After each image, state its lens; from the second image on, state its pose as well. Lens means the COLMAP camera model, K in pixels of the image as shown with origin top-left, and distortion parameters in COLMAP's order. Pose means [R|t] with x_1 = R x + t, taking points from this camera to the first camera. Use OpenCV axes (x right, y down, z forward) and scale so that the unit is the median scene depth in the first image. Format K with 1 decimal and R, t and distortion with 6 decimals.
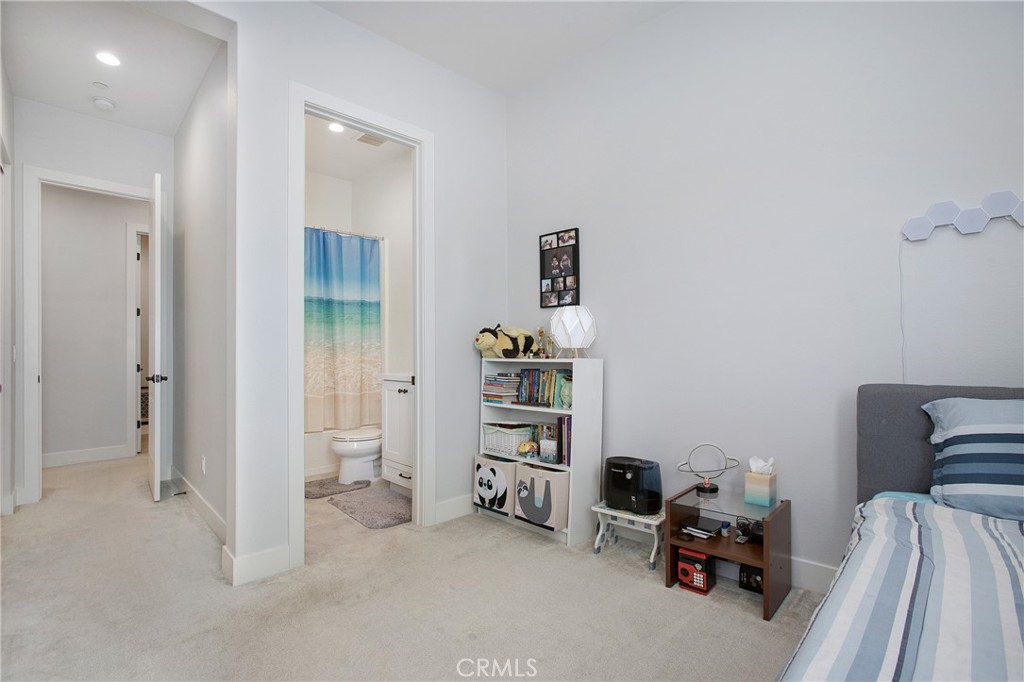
lens RADIAL K [[485.8, 0, 511.8], [0, 485.8, 348.1], [0, 0, 1]] dist [-0.013398, 0.003507]
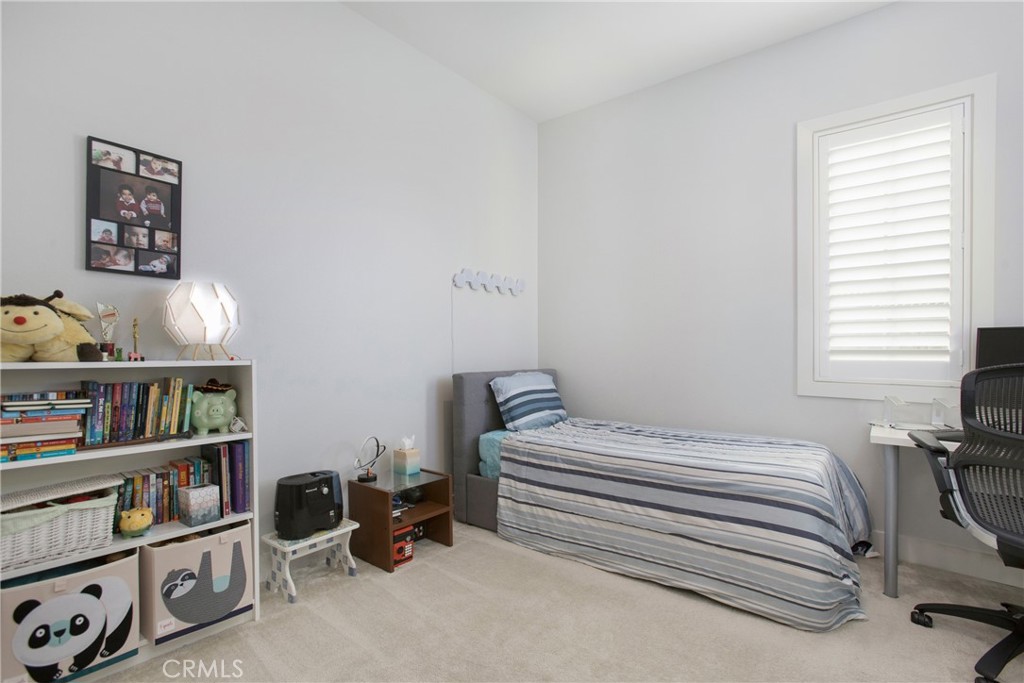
lens RADIAL K [[485.8, 0, 512.2], [0, 485.8, 349.2], [0, 0, 1]] dist [-0.013398, 0.003507]
pose [[-0.093360, 0.008229, 0.995598, -0.549238], [-0.016891, 0.999809, -0.009848, 0.005099], [-0.995489, -0.017736, -0.093203, 0.602523]]
